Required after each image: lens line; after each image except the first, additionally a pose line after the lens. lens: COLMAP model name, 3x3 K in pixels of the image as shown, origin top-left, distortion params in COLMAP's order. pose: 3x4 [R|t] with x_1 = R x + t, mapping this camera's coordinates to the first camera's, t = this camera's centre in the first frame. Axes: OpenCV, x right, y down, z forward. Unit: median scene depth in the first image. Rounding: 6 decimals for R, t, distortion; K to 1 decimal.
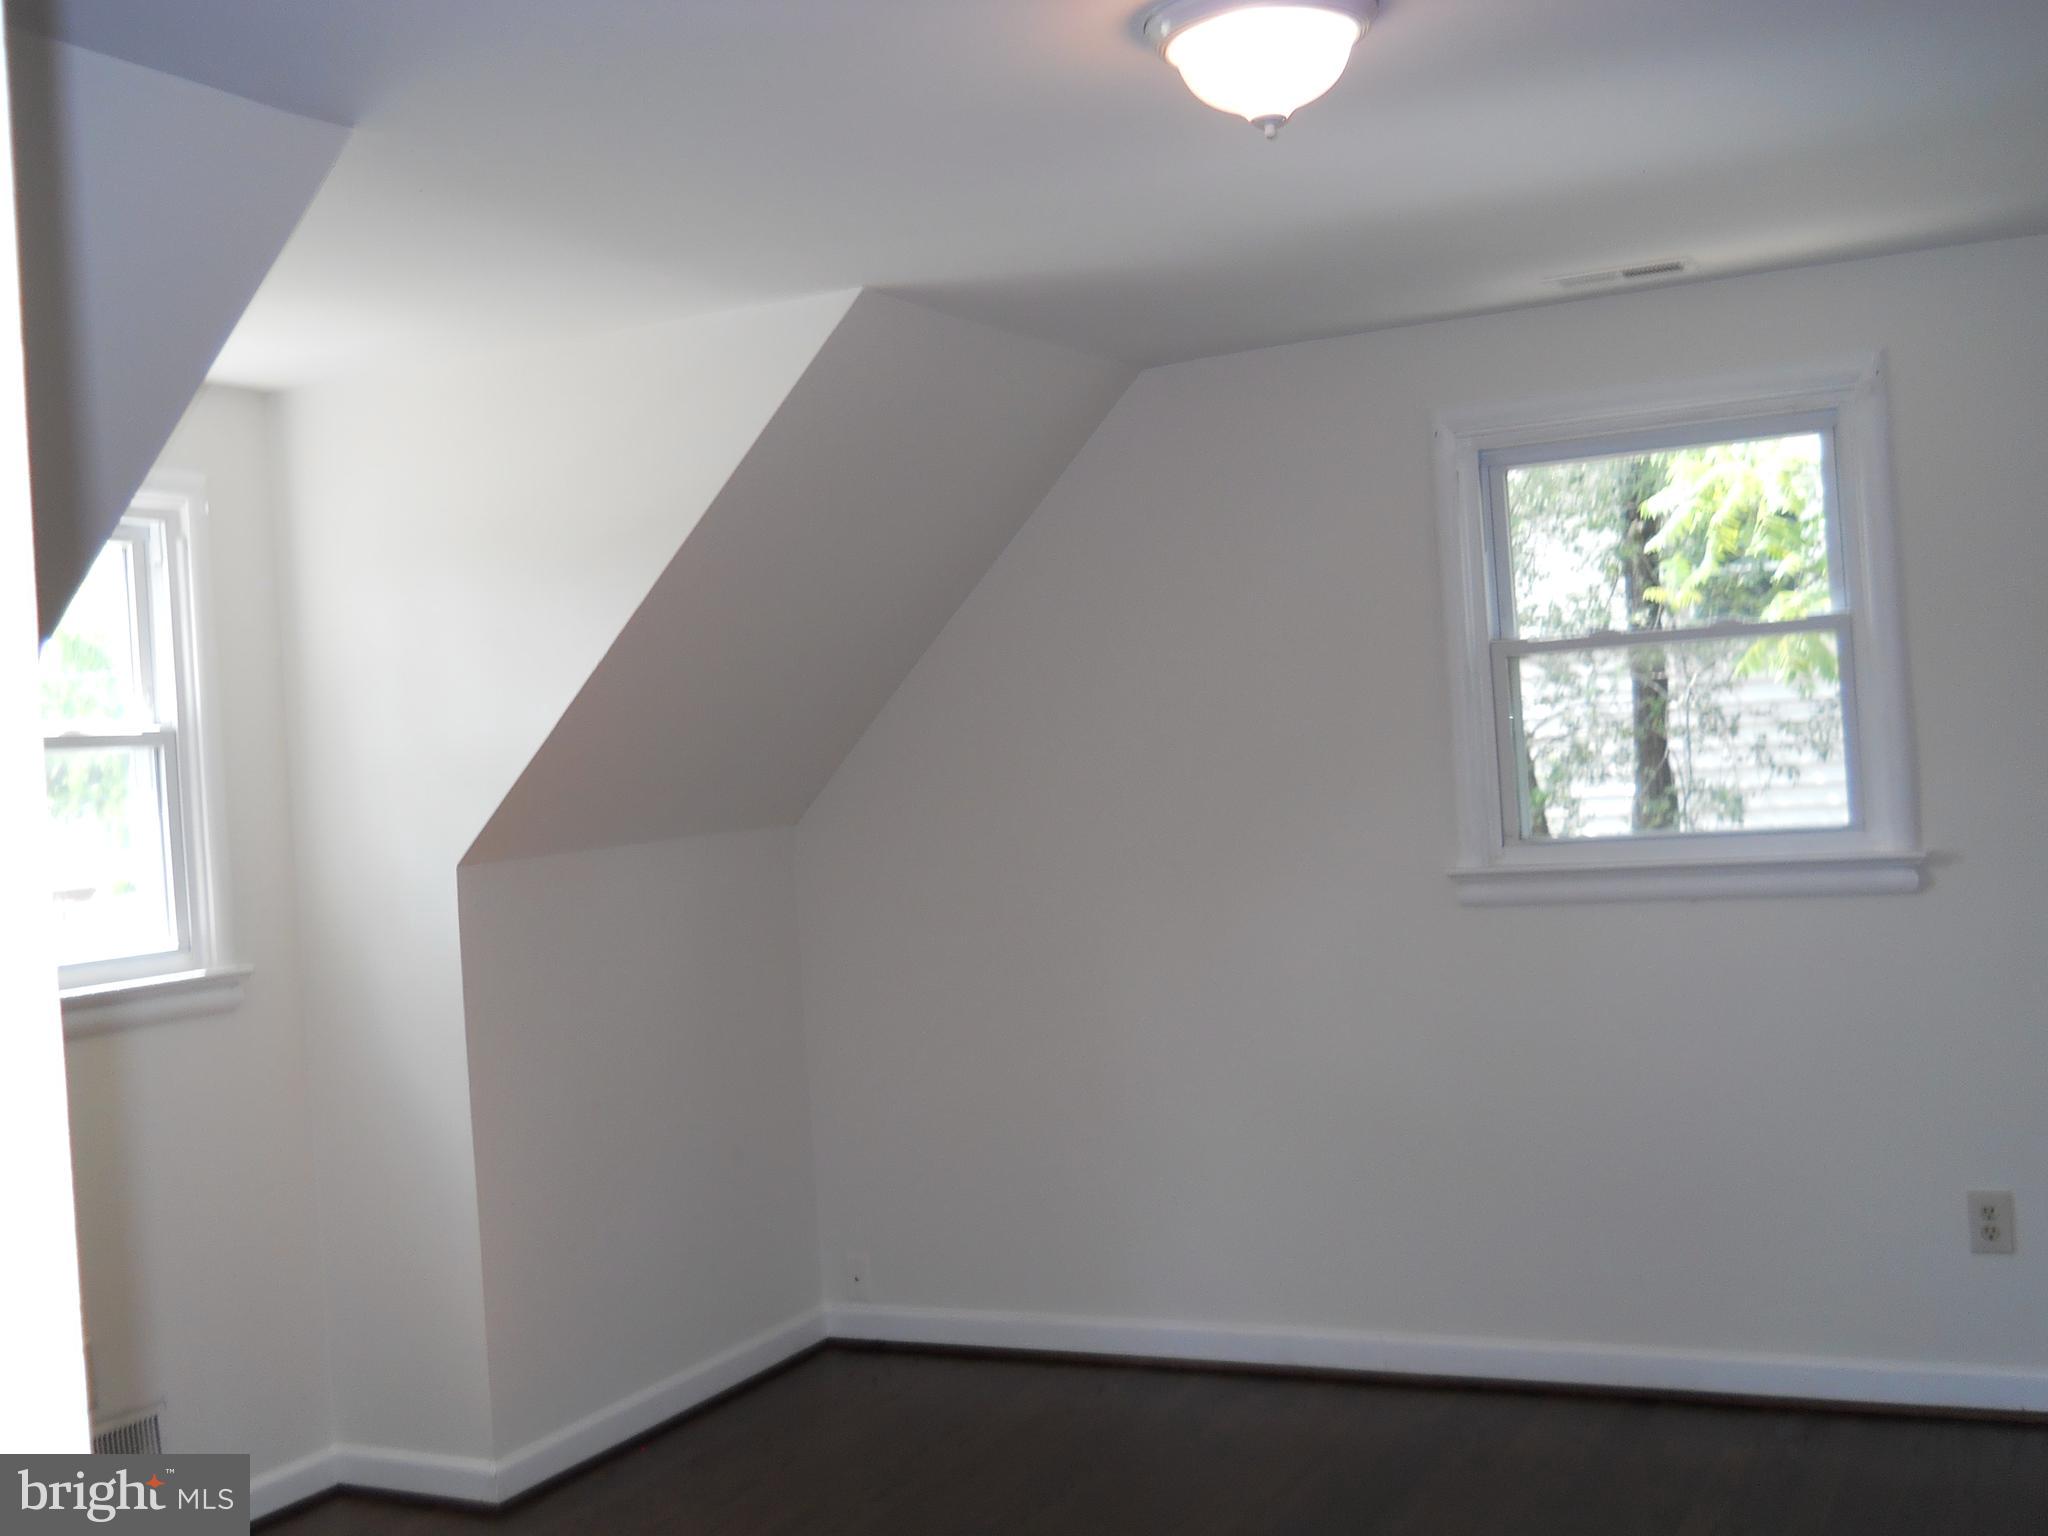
lens RADIAL K [[2349.9, 0, 1021.4], [0, 2349.9, 762.6], [0, 0, 1]] dist [-0.025215, 0.000000]
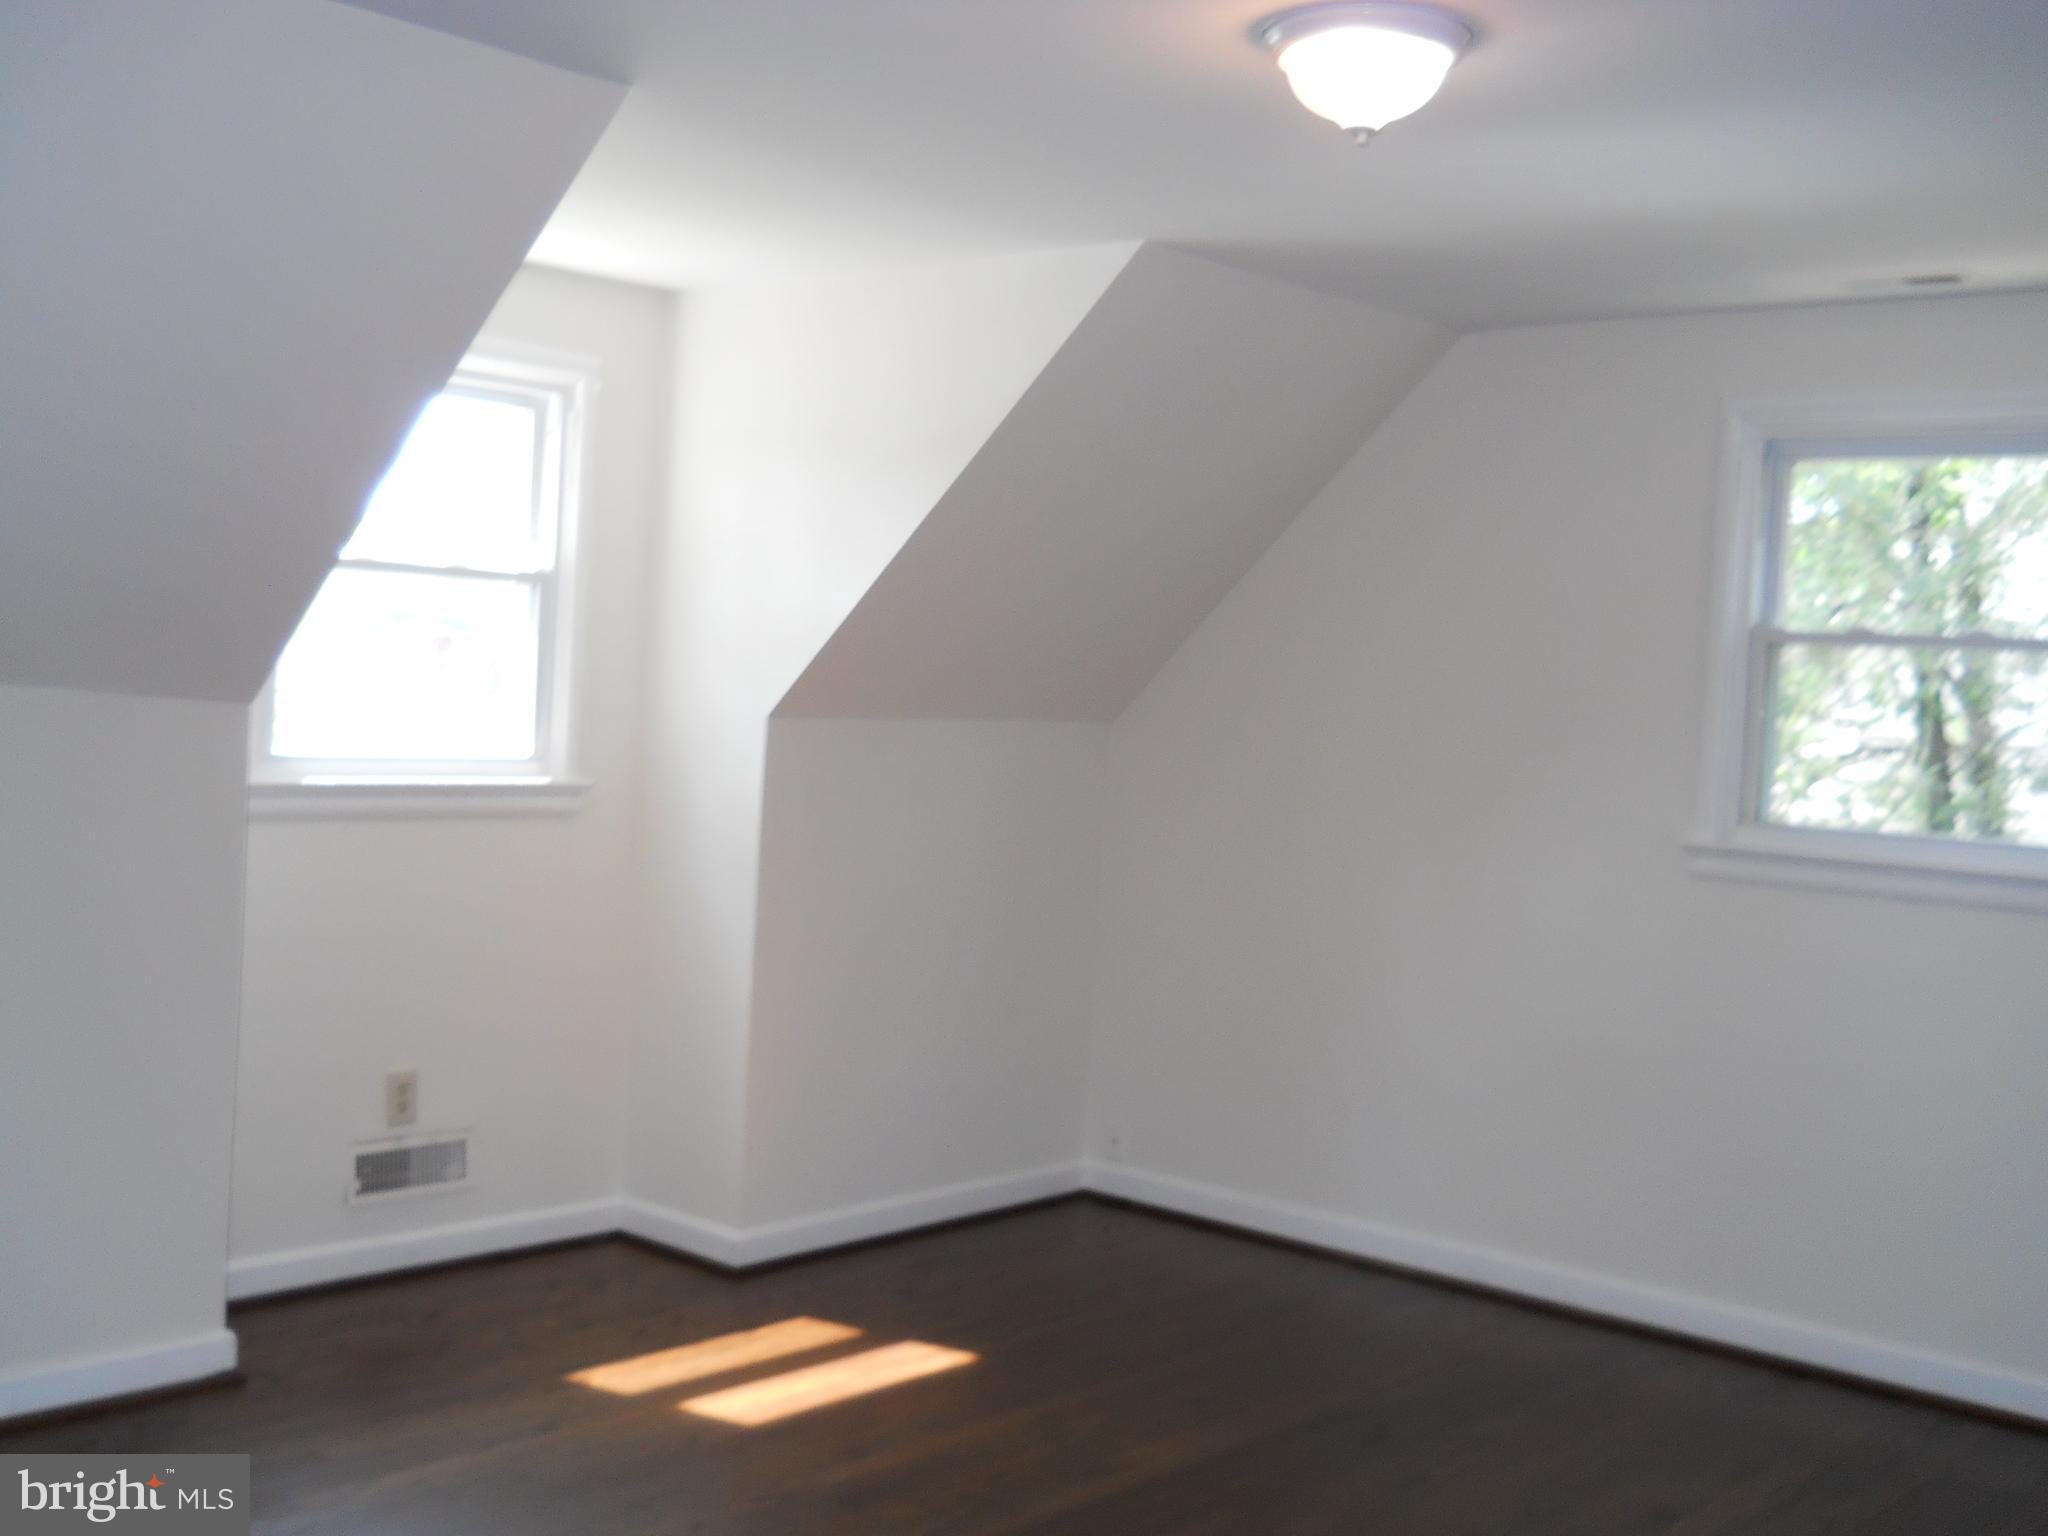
lens RADIAL K [[2349.9, 0, 1041.1], [0, 2349.9, 771.3], [0, 0, 1]] dist [-0.025215, 0.000000]
pose [[0.961977, 0.128518, -0.241005, 0.170720], [-0.118818, 0.991424, 0.054419, -0.008417], [0.245932, -0.023714, 0.968997, -0.083282]]
